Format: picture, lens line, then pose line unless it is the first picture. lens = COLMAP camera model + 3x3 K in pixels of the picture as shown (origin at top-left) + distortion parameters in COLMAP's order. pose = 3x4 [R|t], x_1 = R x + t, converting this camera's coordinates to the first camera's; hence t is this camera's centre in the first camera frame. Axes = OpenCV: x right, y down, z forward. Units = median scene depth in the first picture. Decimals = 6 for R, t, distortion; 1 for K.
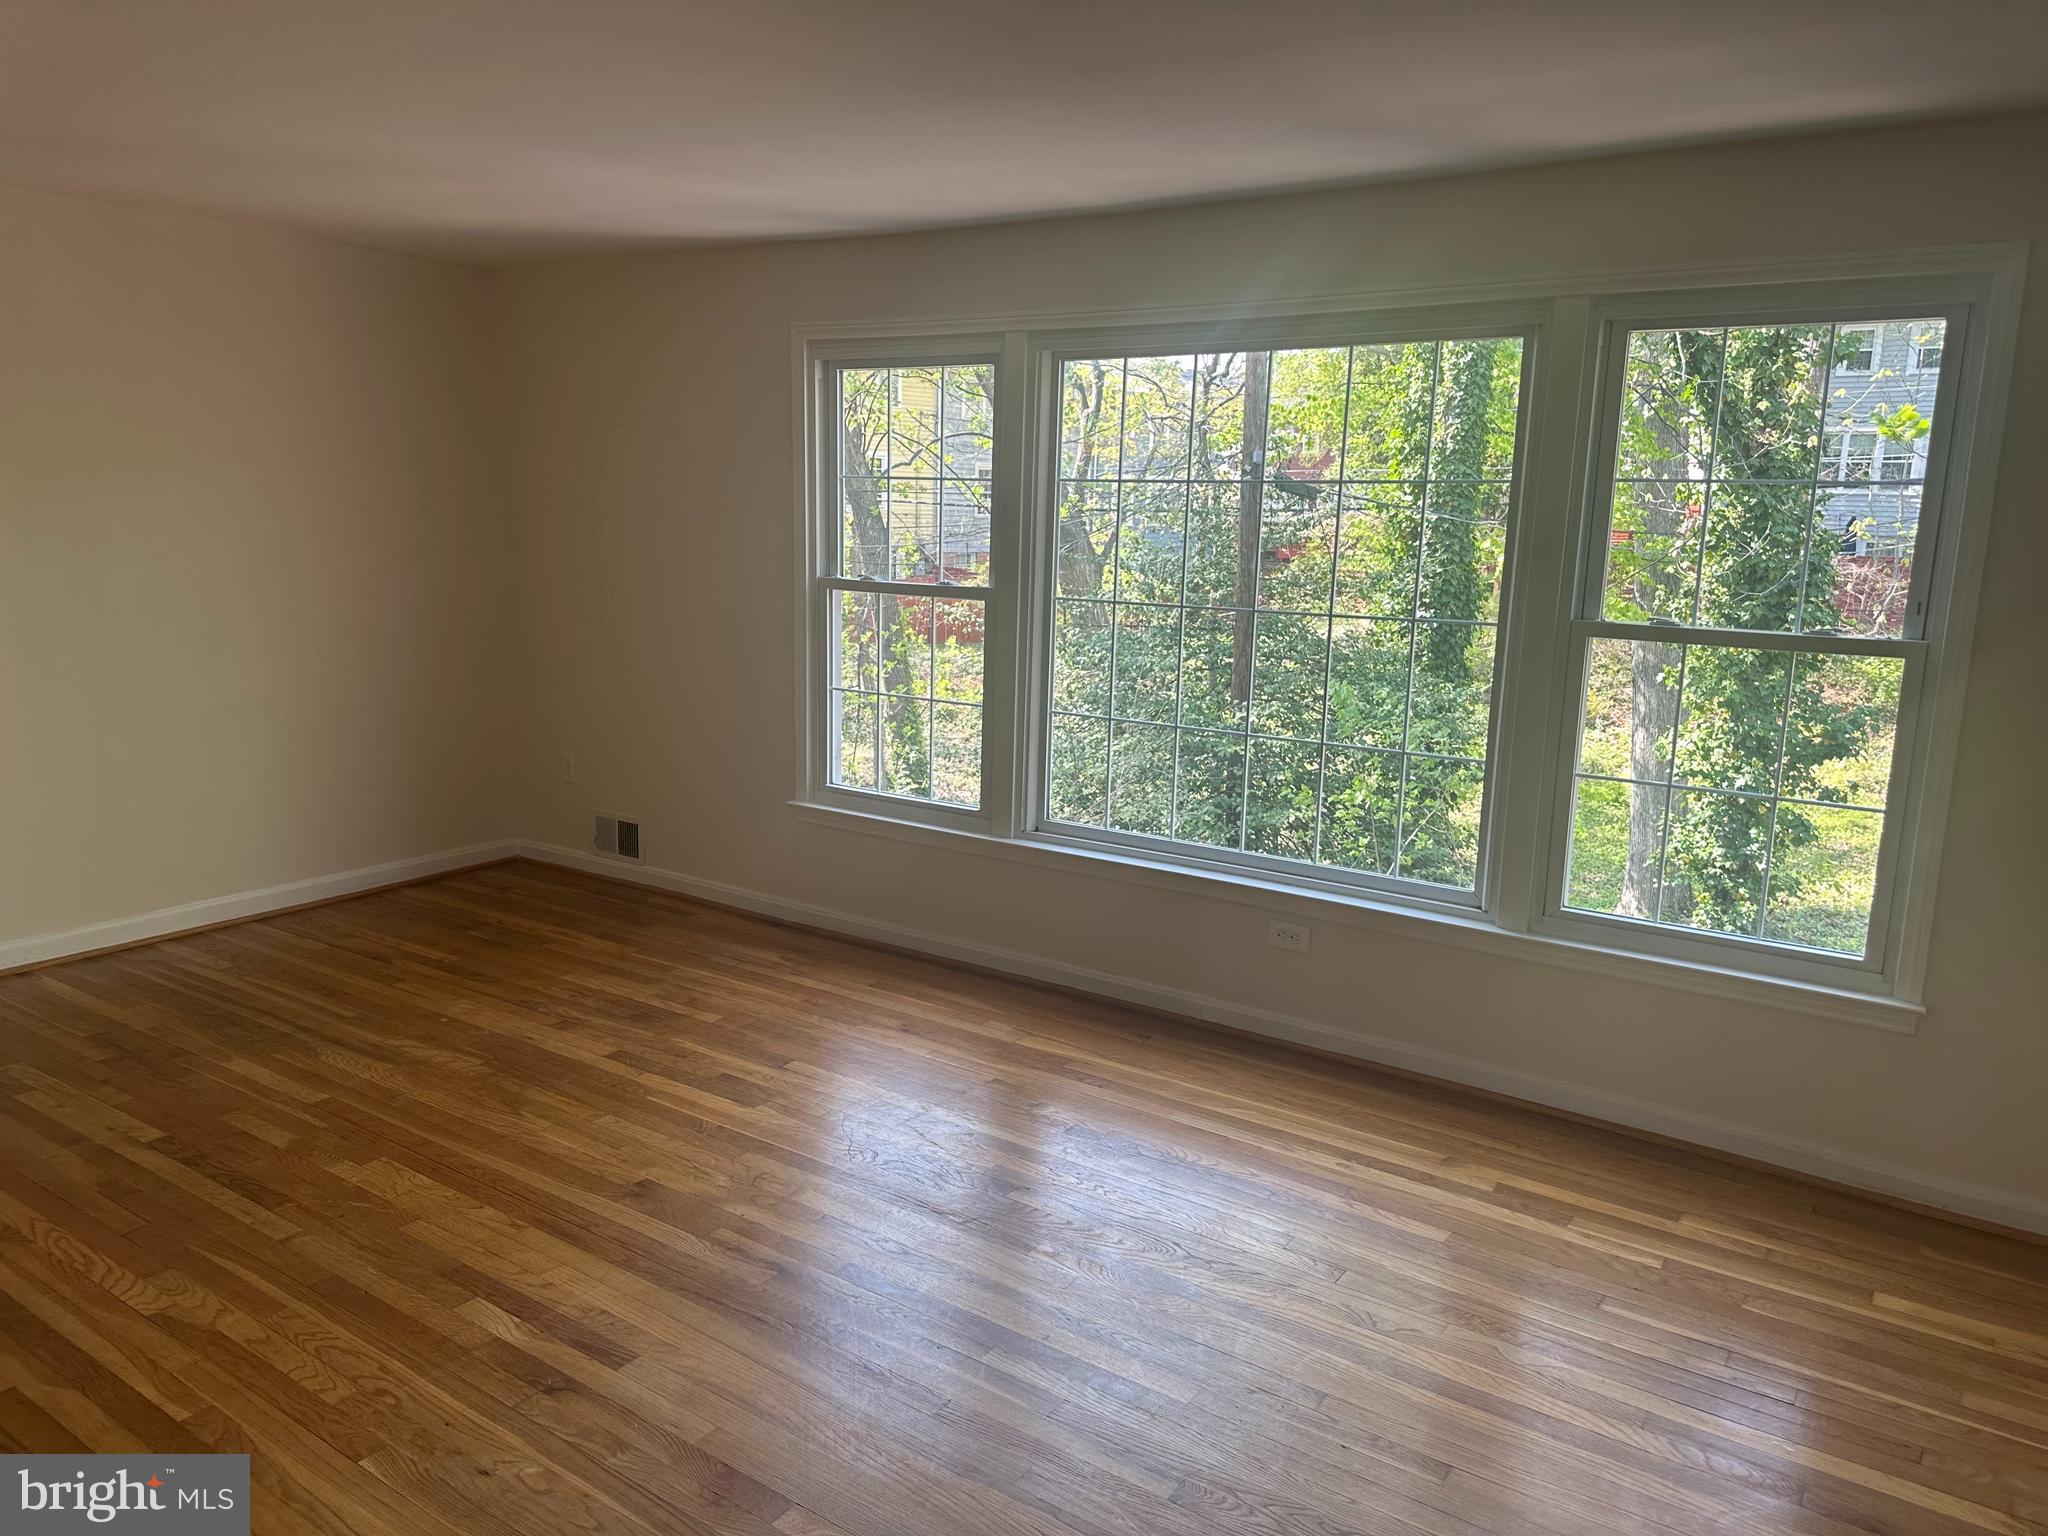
lens RADIAL K [[1424.0, 0, 1024.0], [0, 1424.0, 768.0], [0, 0, 1]] dist [0.066798, -0.126028]
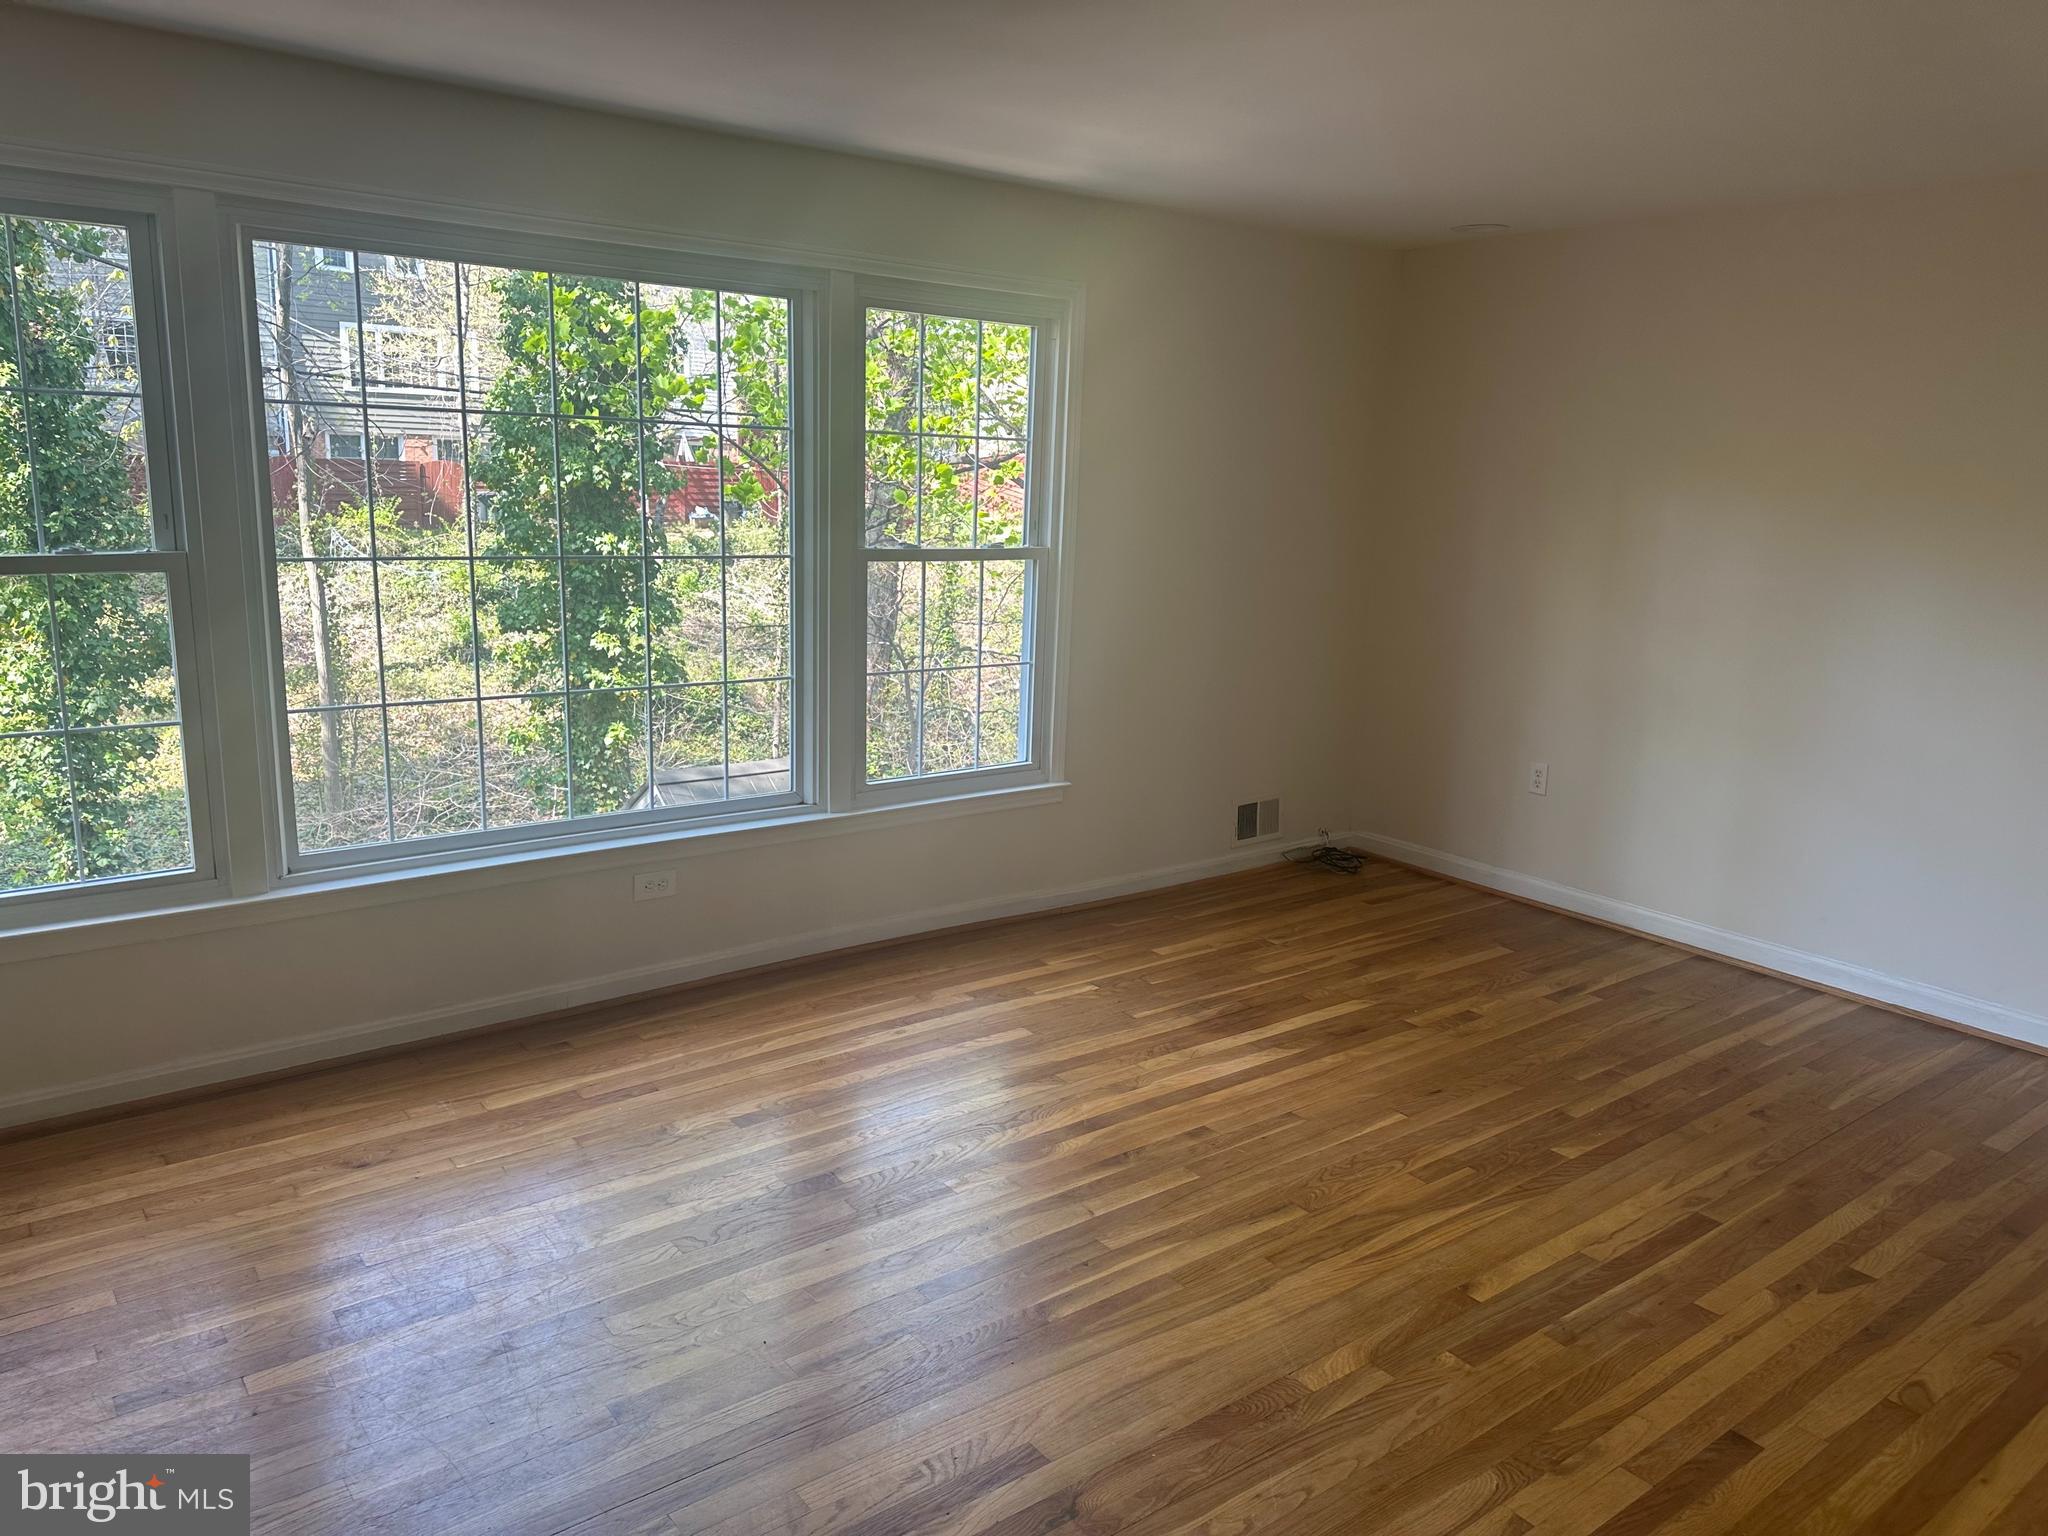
lens RADIAL K [[1448.8, 0, 1024.0], [0, 1448.8, 768.0], [0, 0, 1]] dist [-0.007251, -0.007268]
pose [[0.274717, -0.207794, 0.938804, -0.695718], [0.145024, 0.974154, 0.173181, -0.101077], [-0.950526, 0.088573, 0.297751, 0.474330]]
